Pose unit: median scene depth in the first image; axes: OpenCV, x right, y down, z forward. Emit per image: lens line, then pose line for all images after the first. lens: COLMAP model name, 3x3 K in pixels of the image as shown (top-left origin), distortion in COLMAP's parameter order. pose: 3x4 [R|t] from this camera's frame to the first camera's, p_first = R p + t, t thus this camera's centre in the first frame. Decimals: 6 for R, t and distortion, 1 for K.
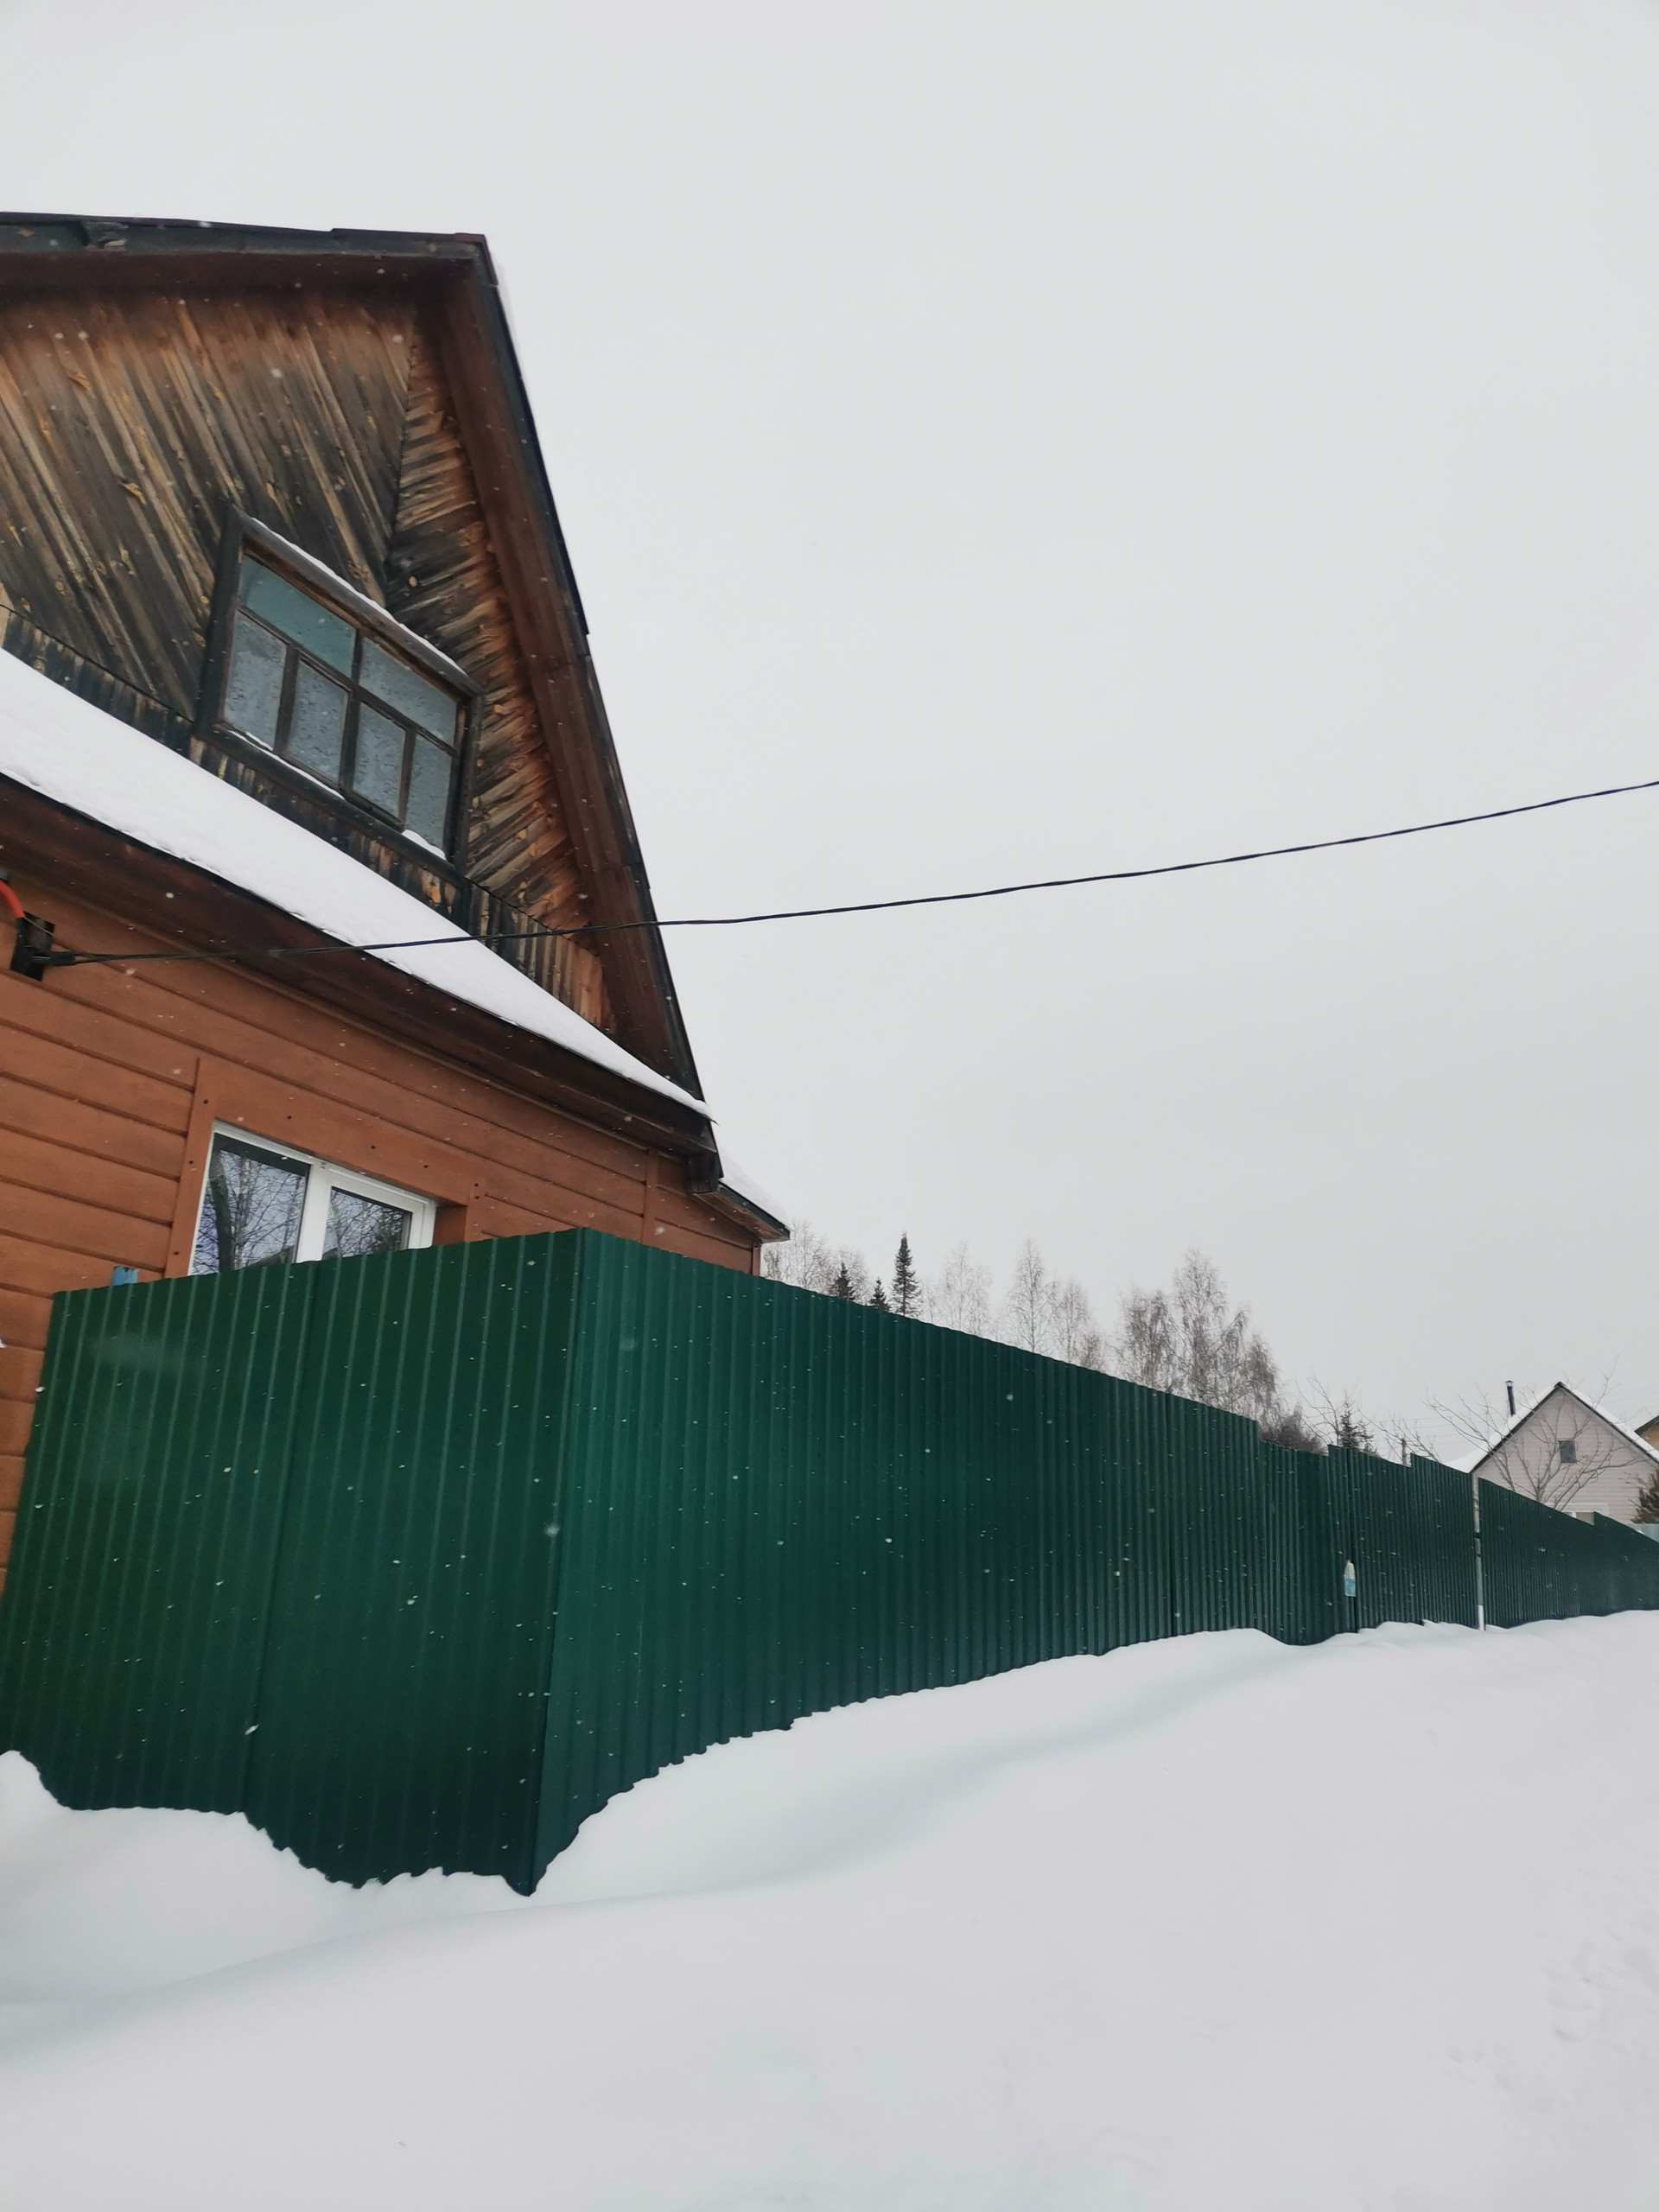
lens RADIAL K [[1627.4, 0, 838.4], [0, 1627.4, 1113.2], [0, 0, 1]] dist [0.088384, -0.082165]
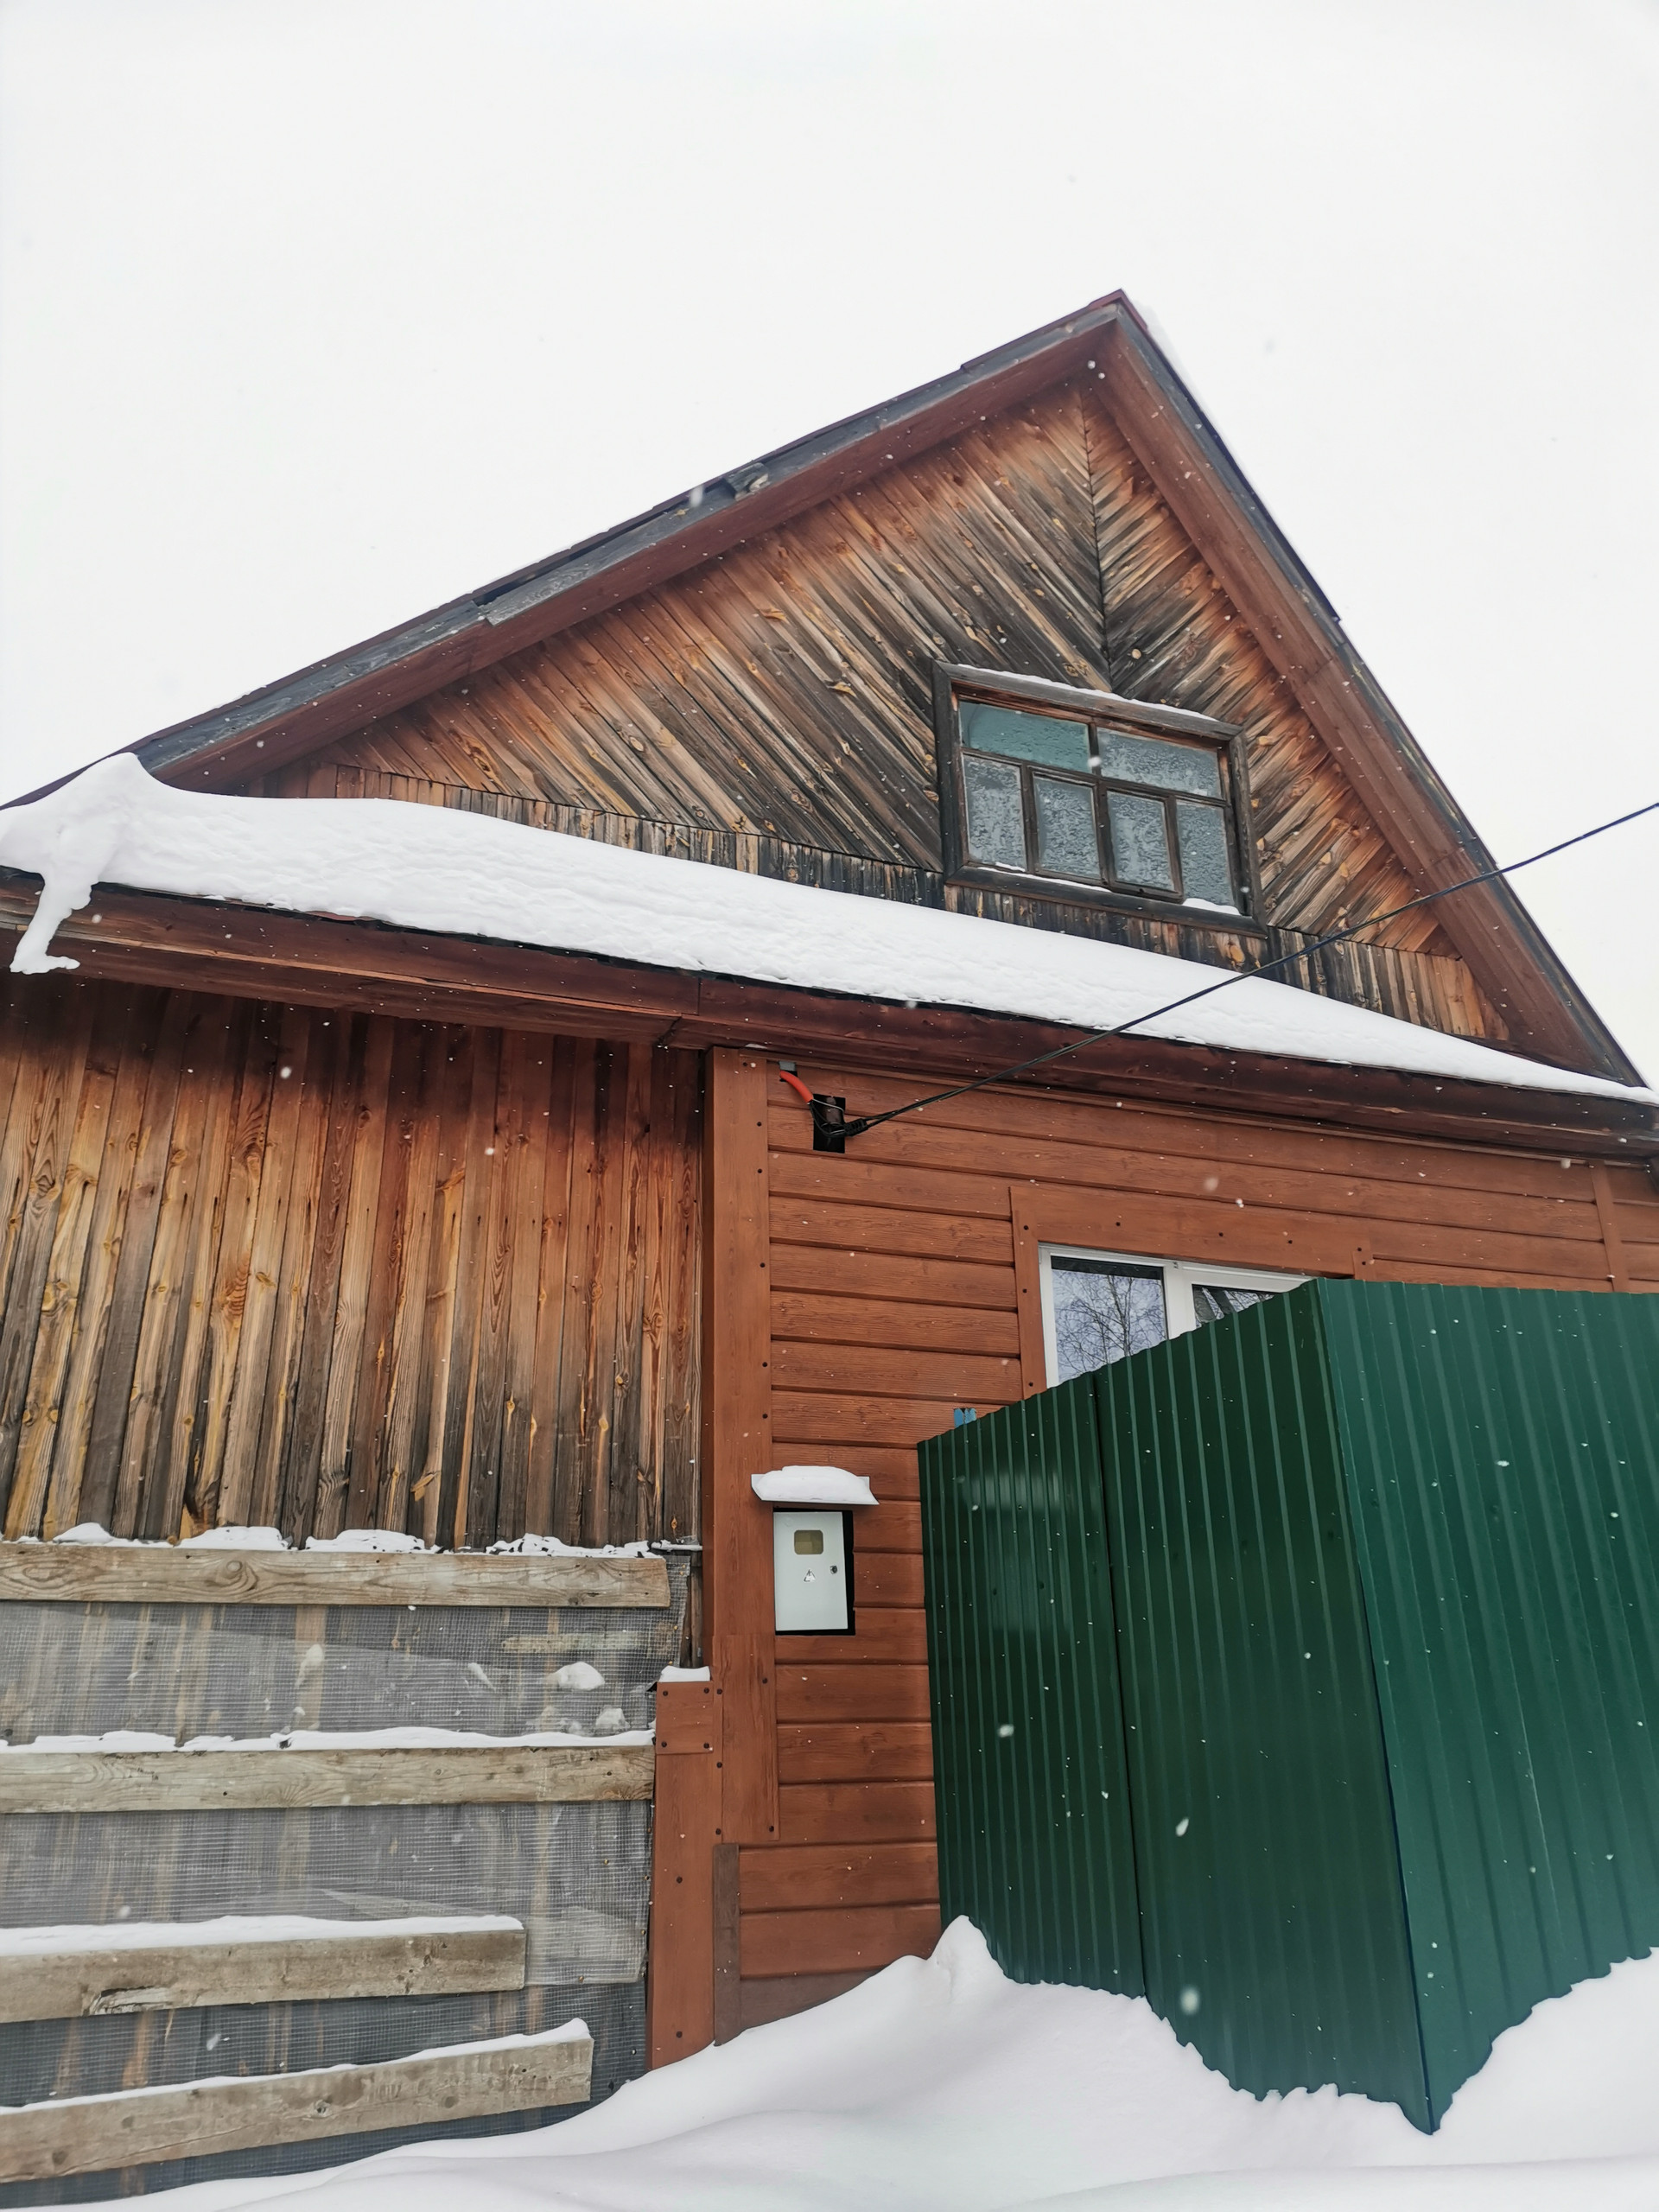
lens RADIAL K [[1627.4, 0, 839.6], [0, 1627.4, 1122.4], [0, 0, 1]] dist [0.088384, -0.082165]
pose [[0.768758, -0.271357, -0.579117, 0.103415], [0.235981, 0.961981, -0.137499, 0.036612], [0.594411, -0.030957, 0.803565, 0.135134]]
